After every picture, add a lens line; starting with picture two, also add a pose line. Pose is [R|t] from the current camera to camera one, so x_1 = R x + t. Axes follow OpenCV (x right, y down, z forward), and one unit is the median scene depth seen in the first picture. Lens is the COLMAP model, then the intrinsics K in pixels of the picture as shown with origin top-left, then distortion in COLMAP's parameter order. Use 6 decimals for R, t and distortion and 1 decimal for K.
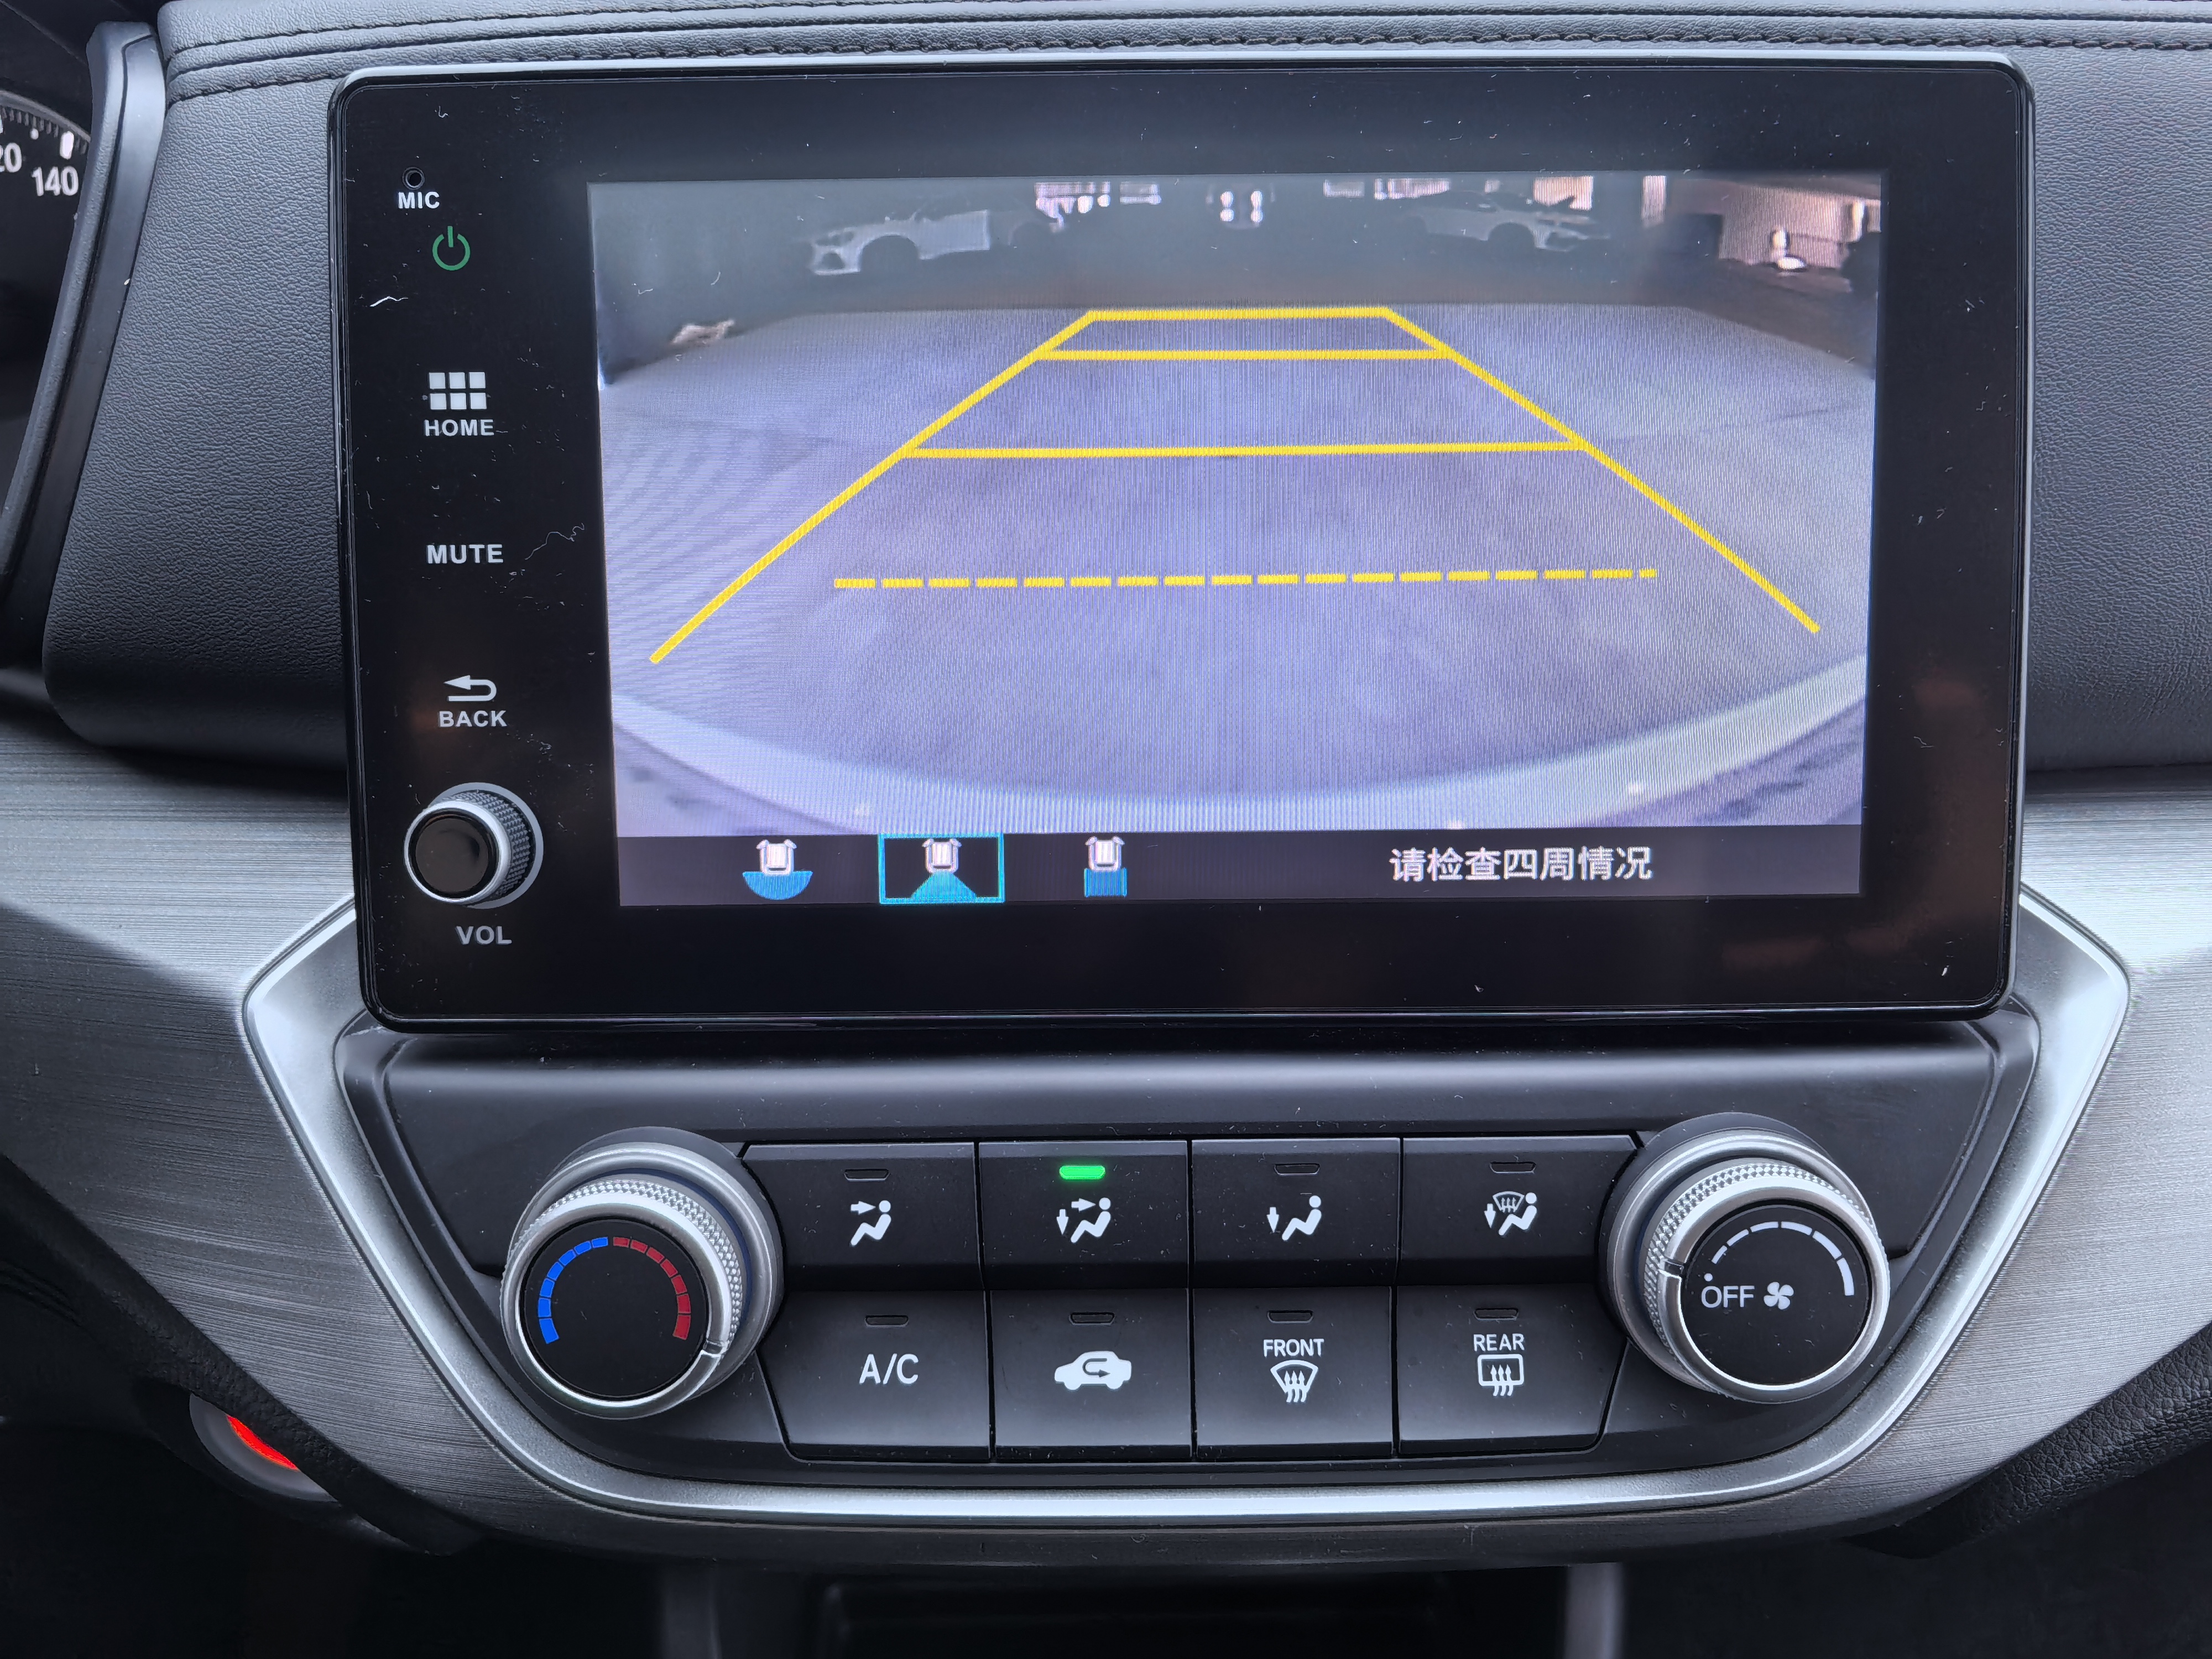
lens RADIAL K [[1821.2, 0, 1118.3], [0, 1821.2, 821.5], [0, 0, 1]] dist [0.063234, -0.122621]
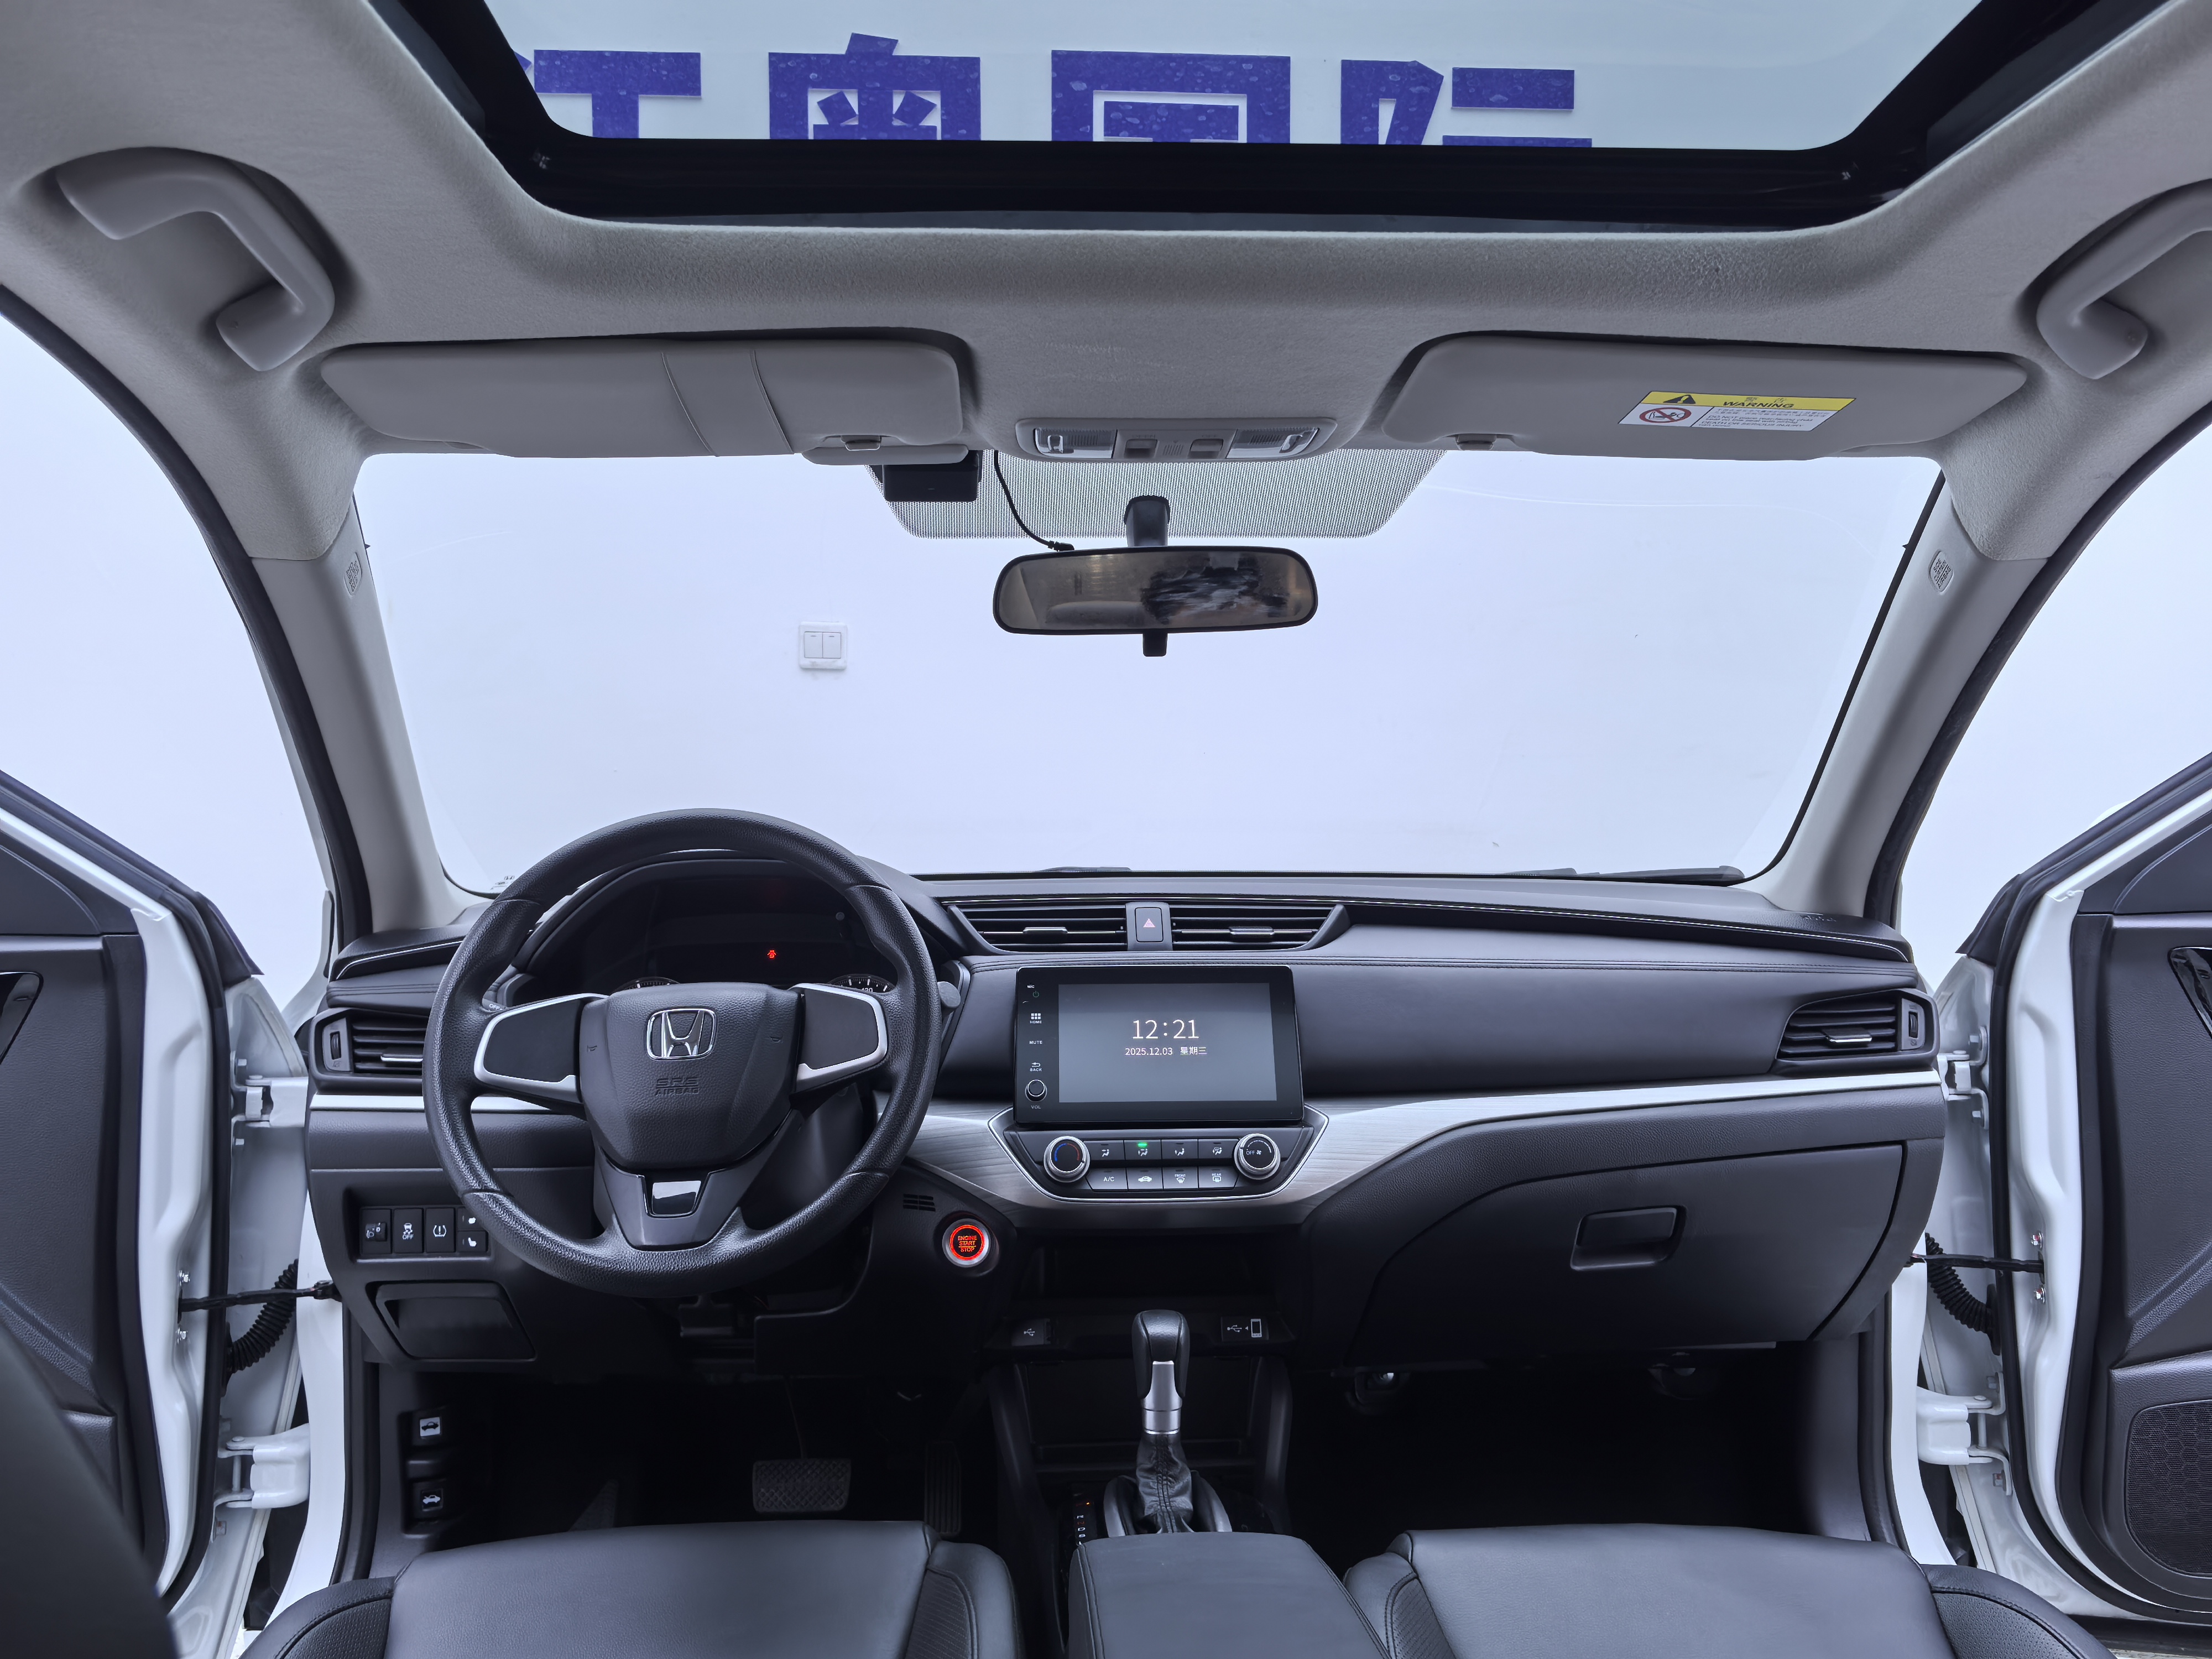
lens RADIAL K [[1741.5, 0, 1106.0], [0, 1741.5, 829.5], [0, 0, 1]] dist [0.073620, -0.096975]
pose [[0.998825, 0.008601, 0.047698, -0.401979], [0.015689, 0.873758, -0.486108, 1.981022], [-0.045857, 0.486285, 0.872596, -4.229452]]
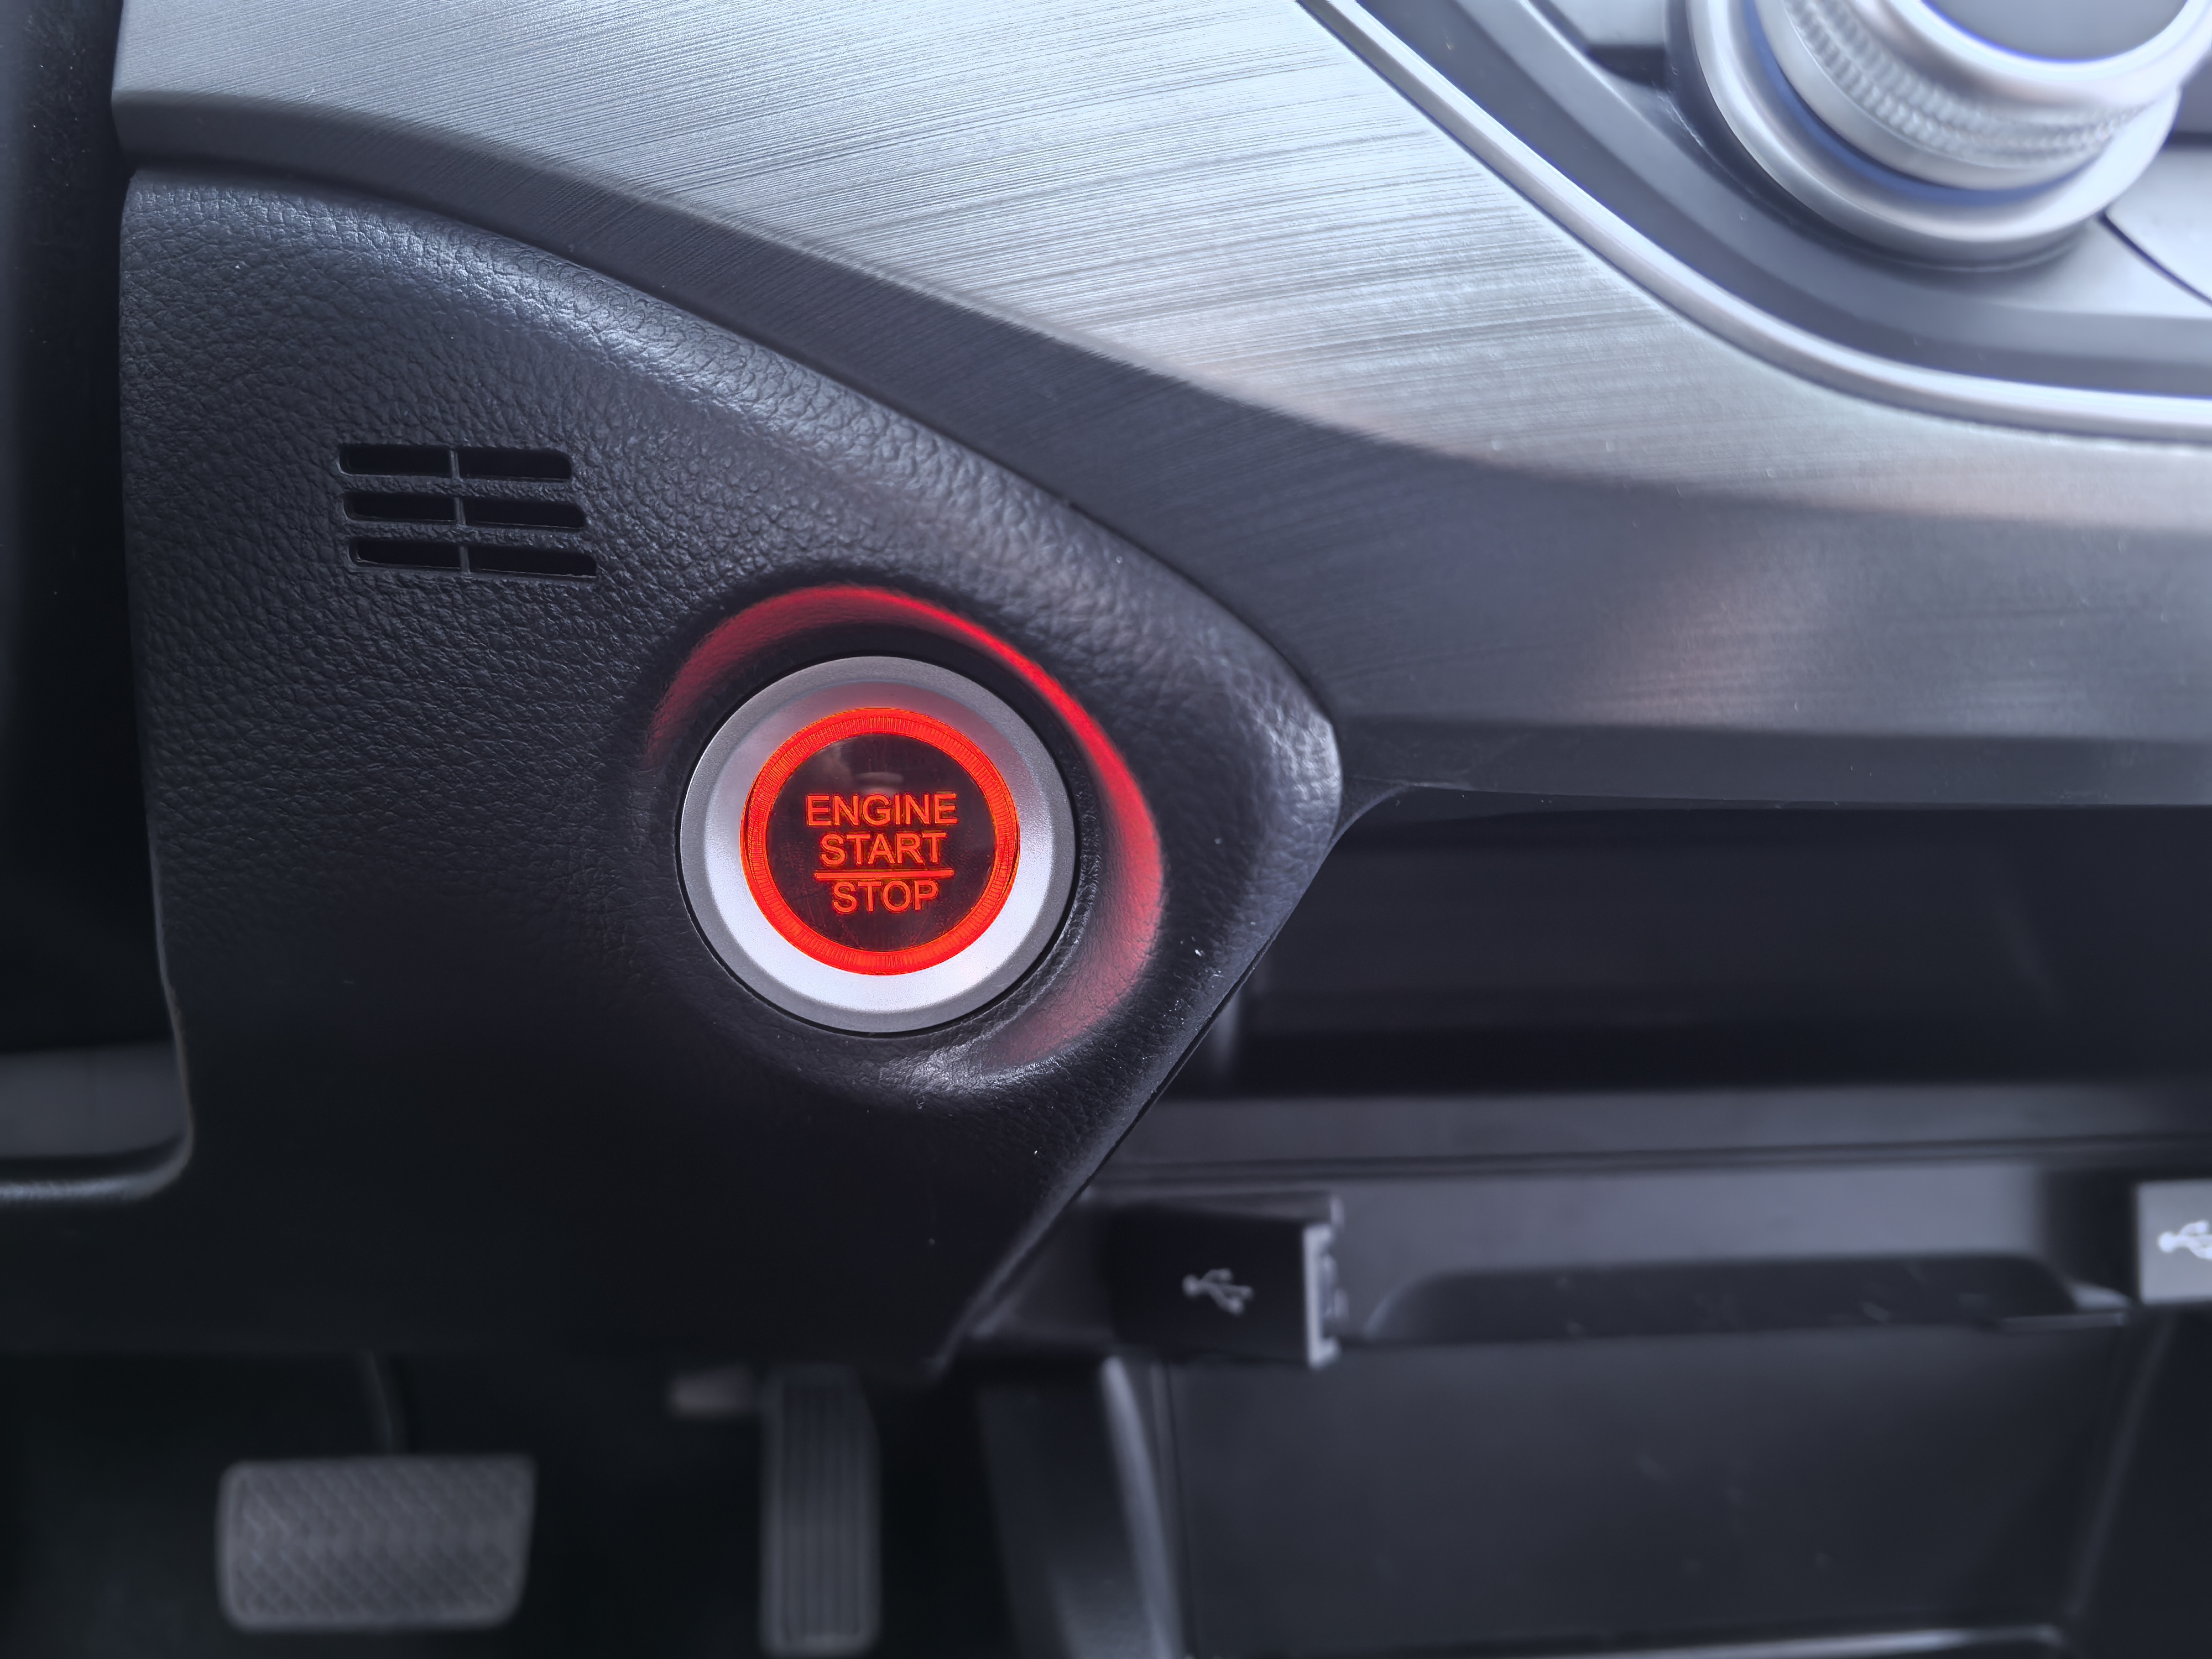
lens RADIAL K [[1821.2, 0, 1118.3], [0, 1821.2, 821.5], [0, 0, 1]] dist [0.063234, -0.122621]
pose [[0.996008, 0.012078, 0.088440, -0.532338], [0.010395, 0.968366, -0.249317, 0.590723], [-0.088653, 0.249241, 0.964375, 0.542167]]
